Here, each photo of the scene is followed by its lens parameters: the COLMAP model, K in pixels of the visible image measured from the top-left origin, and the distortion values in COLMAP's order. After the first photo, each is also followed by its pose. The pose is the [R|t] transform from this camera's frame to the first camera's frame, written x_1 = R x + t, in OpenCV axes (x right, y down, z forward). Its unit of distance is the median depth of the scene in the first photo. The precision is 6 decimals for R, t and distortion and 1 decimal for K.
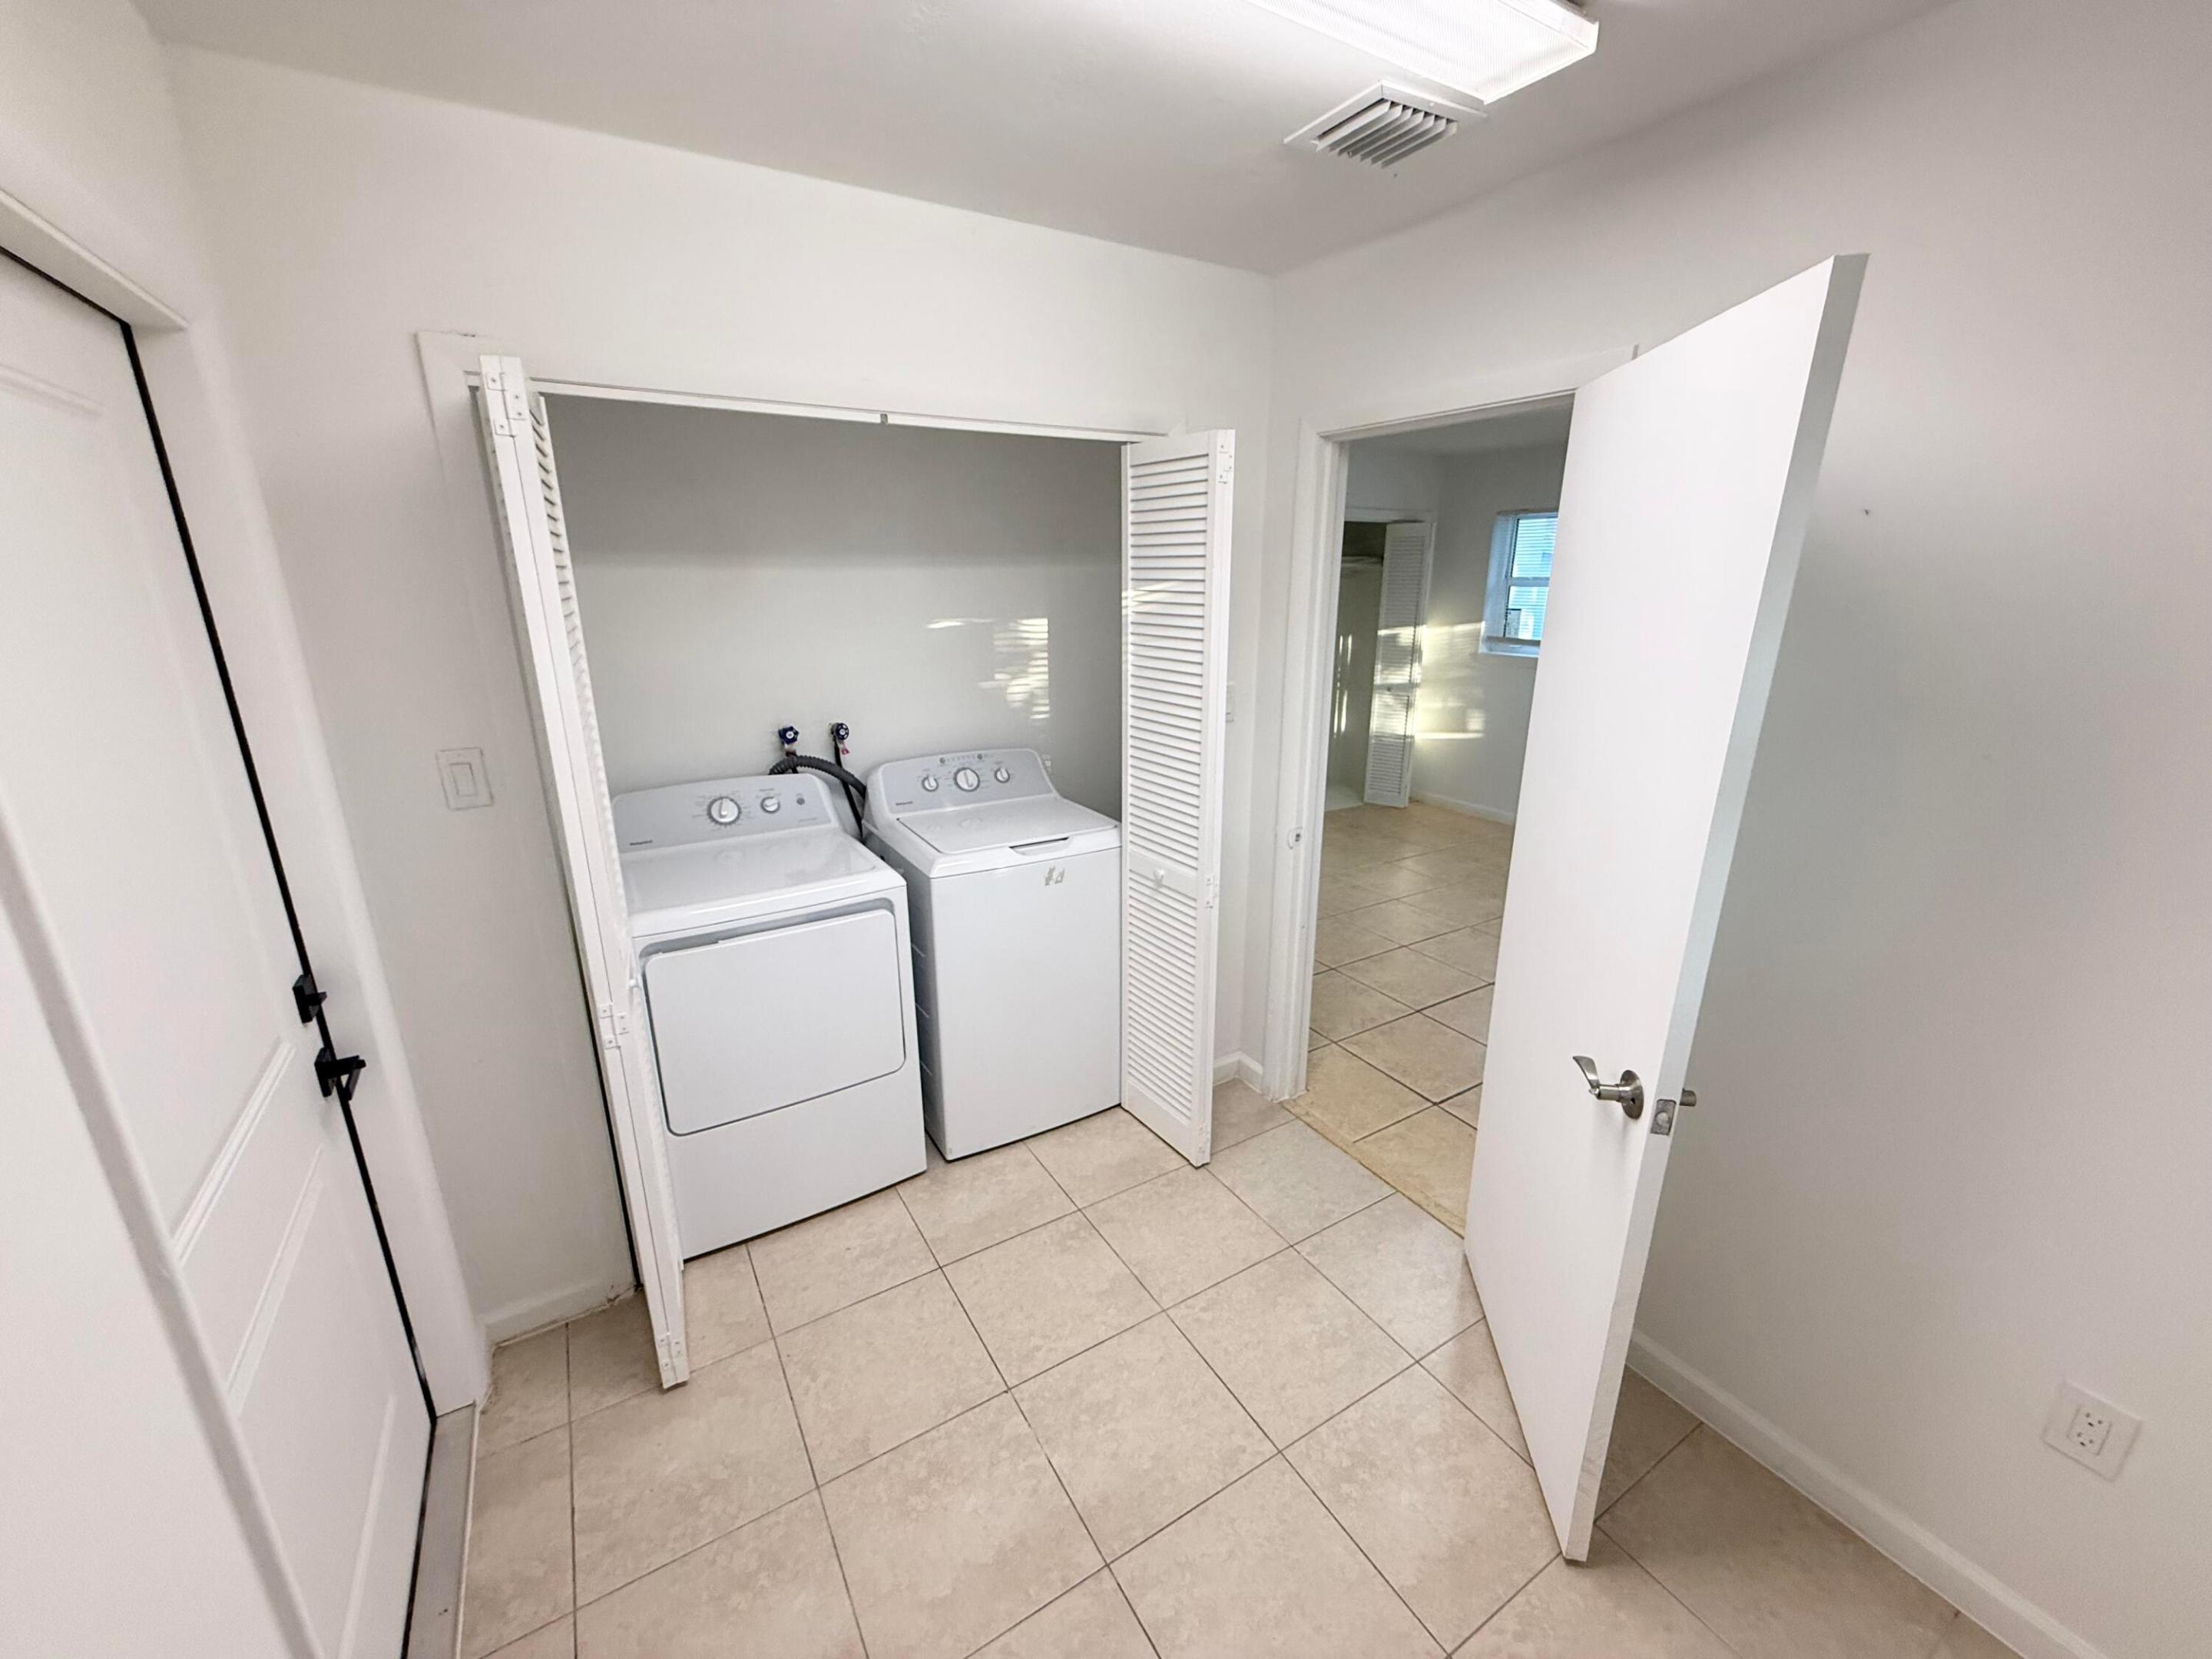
lens RADIAL K [[882.4, 0, 1106.0], [0, 882.4, 829.5], [0, 0, 1]] dist [-0.000932, -0.000279]
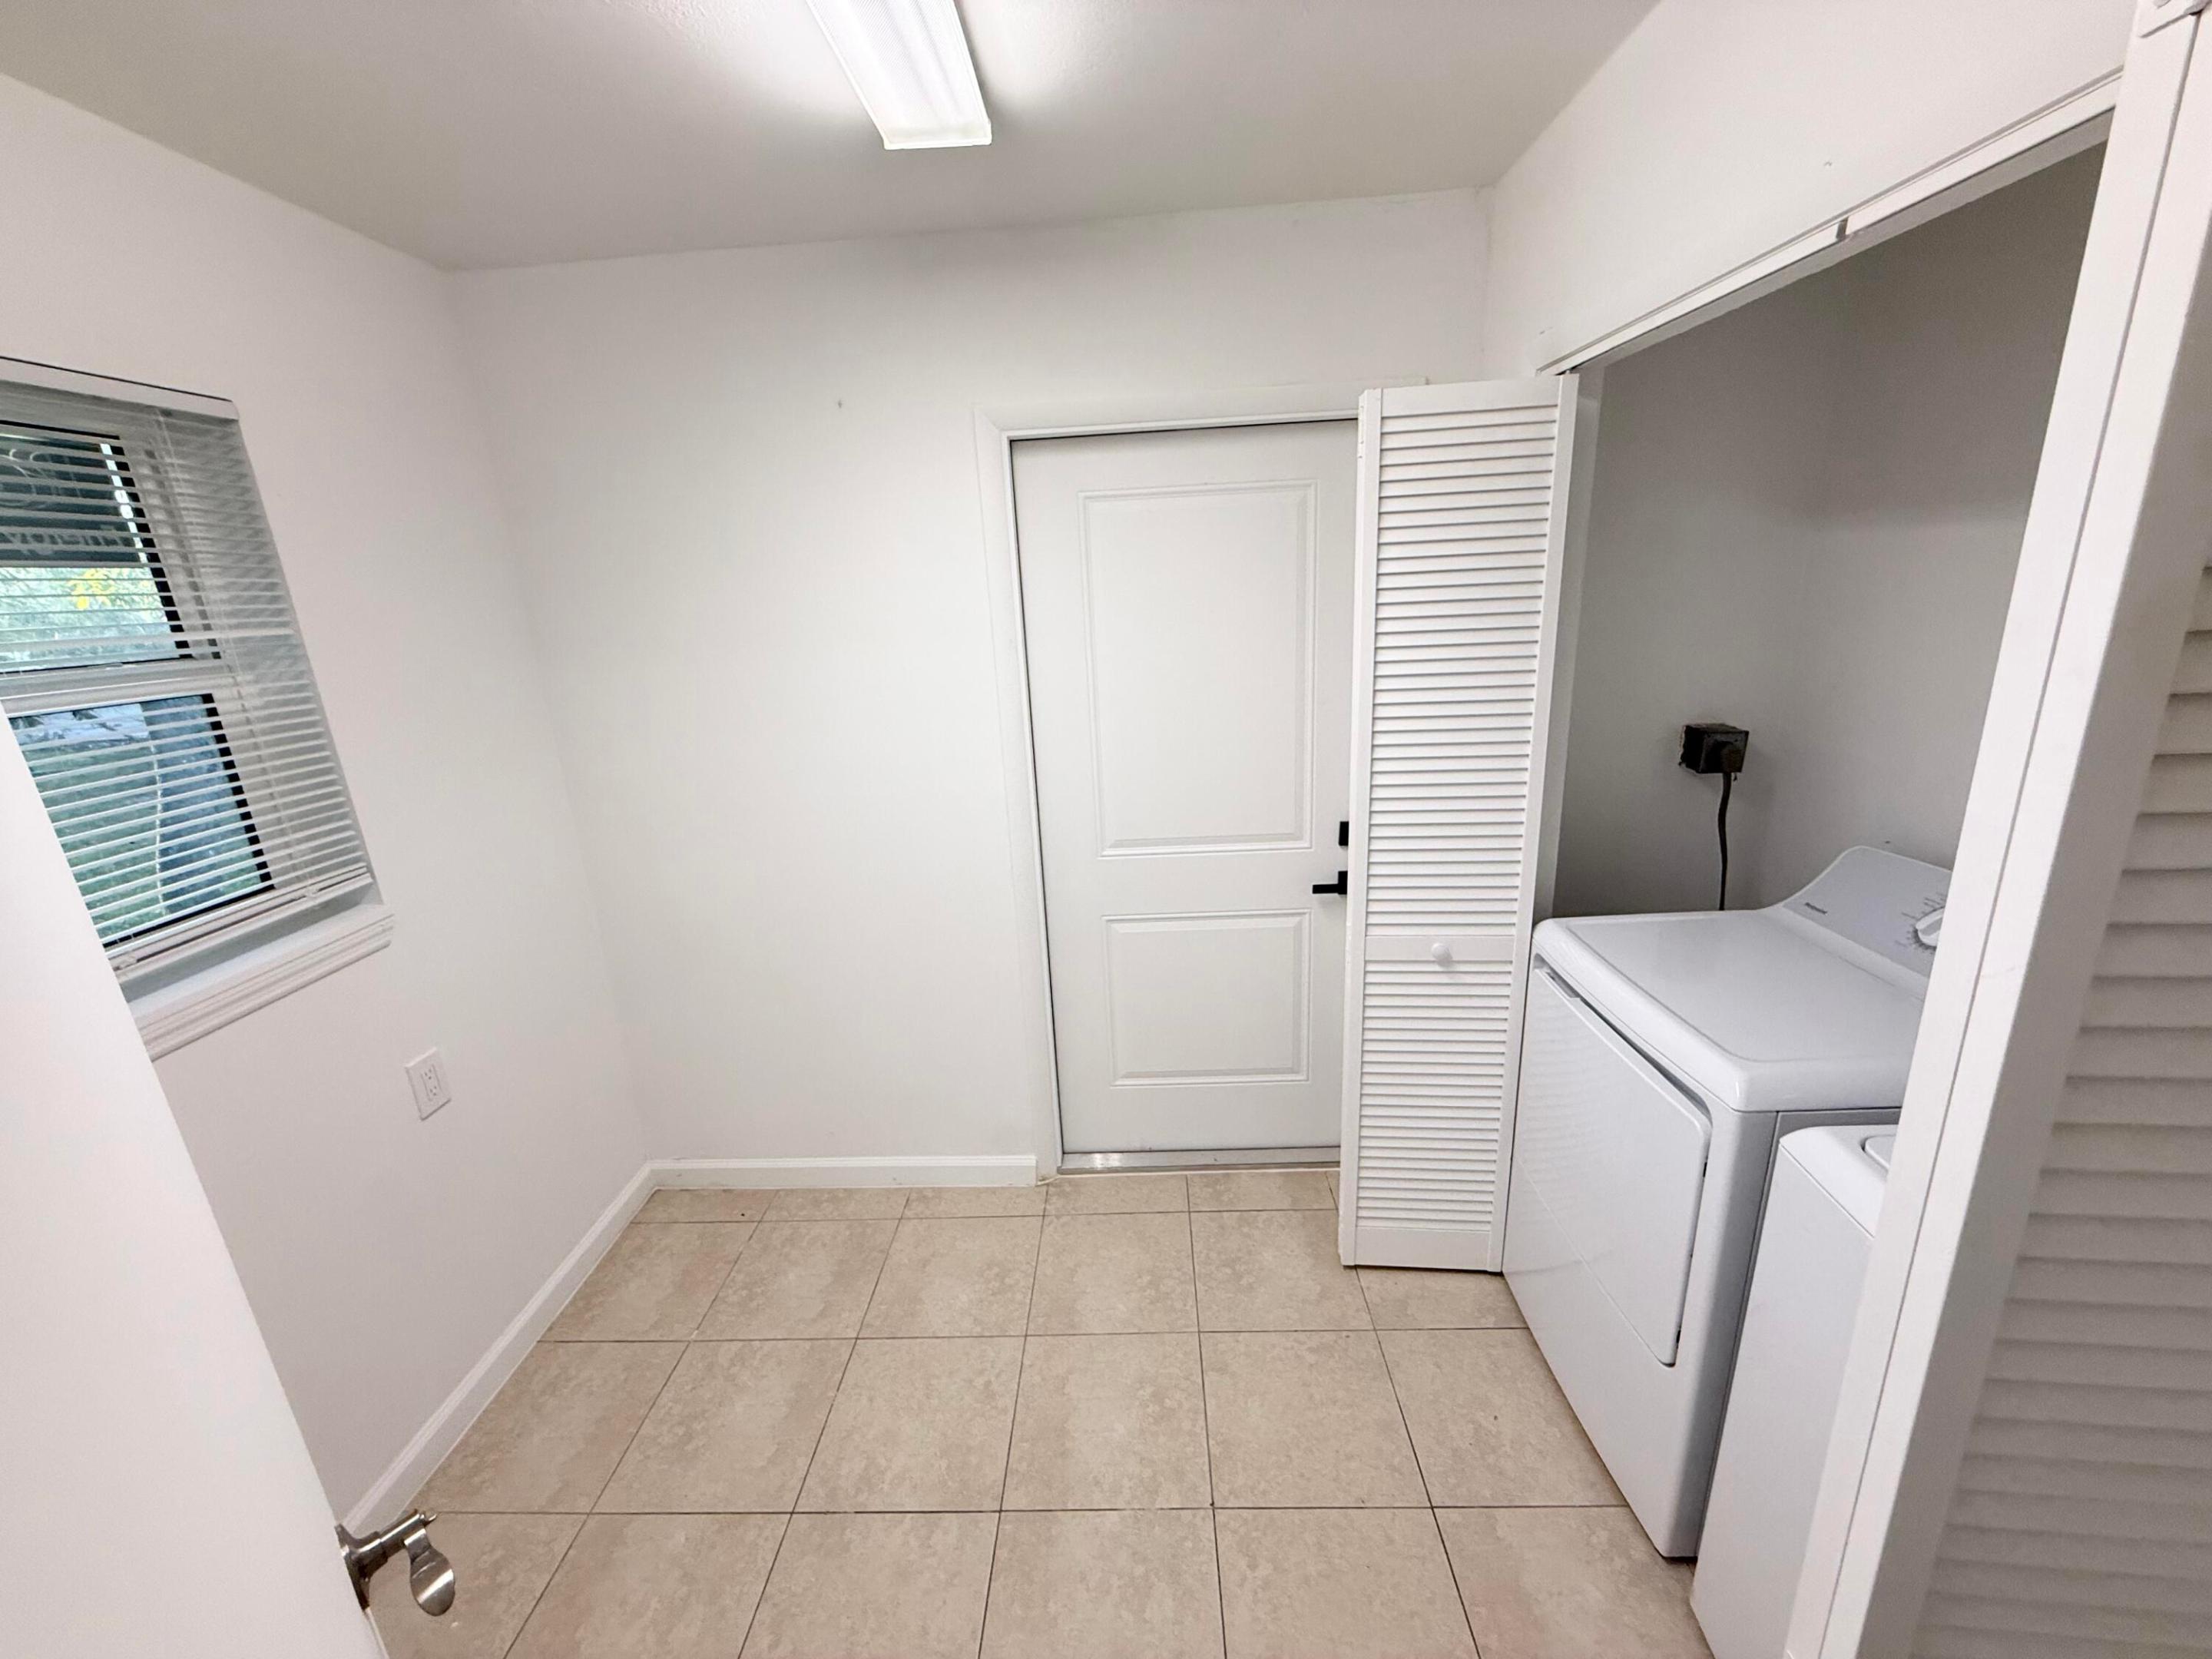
lens RADIAL K [[882.4, 0, 1106.0], [0, 882.4, 829.5], [0, 0, 1]] dist [-0.000932, -0.000279]
pose [[-0.551600, 0.254394, -0.794369, 0.504531], [-0.180501, 0.893385, 0.411441, -0.327764], [0.814345, 0.370335, -0.446873, 1.126008]]
